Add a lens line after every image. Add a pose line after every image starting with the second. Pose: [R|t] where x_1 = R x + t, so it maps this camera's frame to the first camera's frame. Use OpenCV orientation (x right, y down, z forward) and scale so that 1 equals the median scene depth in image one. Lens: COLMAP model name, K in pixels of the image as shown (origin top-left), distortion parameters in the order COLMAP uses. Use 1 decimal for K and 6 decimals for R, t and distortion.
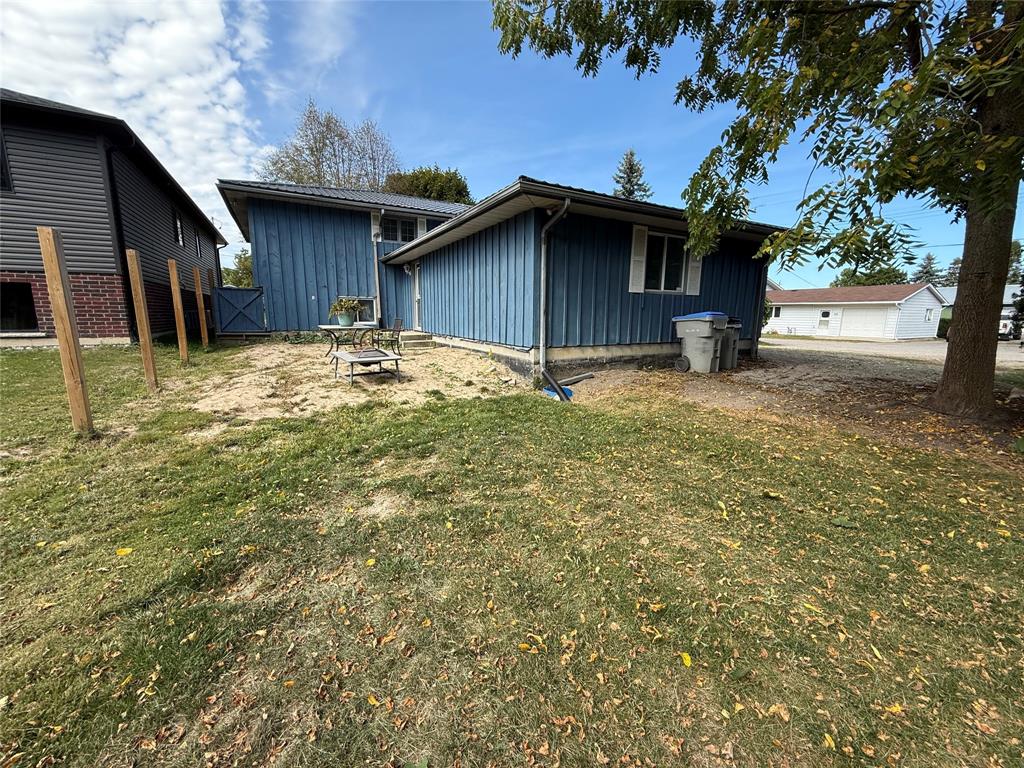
lens RADIAL K [[405.9, 0, 512.0], [0, 405.9, 384.0], [0, 0, 1]] dist [0.000327, -0.000429]
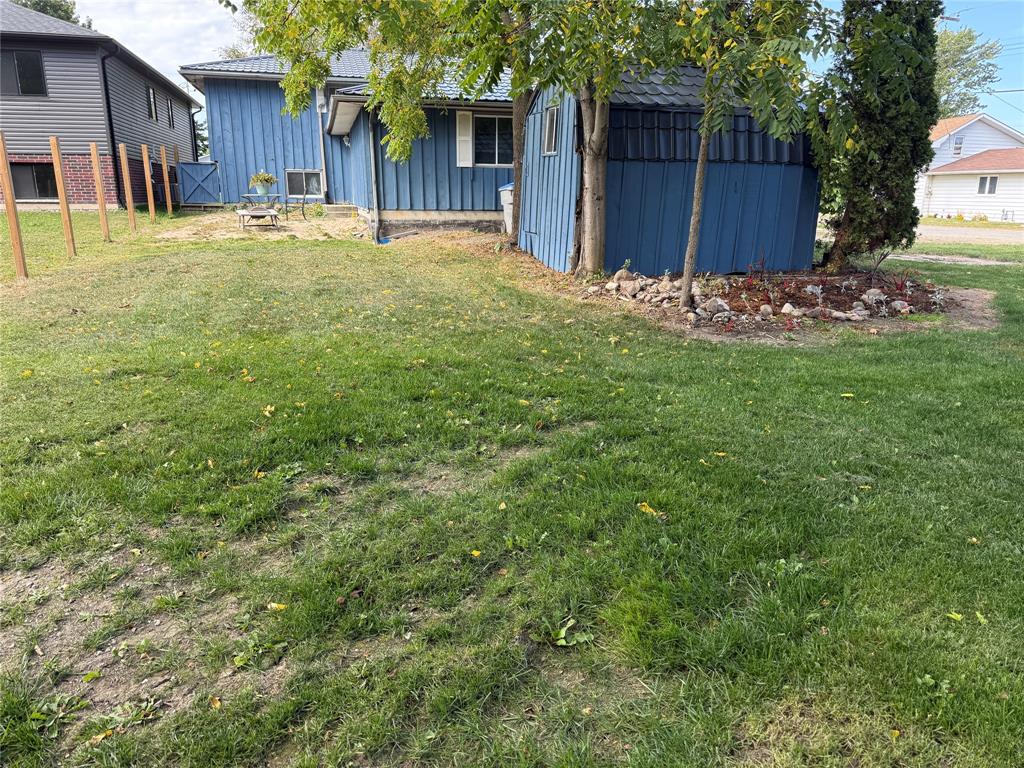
lens RADIAL K [[710.1, 0, 512.0], [0, 710.1, 384.0], [0, 0, 1]] dist [0.082279, -0.120994]
pose [[0.970513, 0.060530, -0.233323, 0.724914], [-0.039505, 0.994811, 0.093760, 0.163395], [0.237788, -0.081778, 0.967868, -0.828424]]
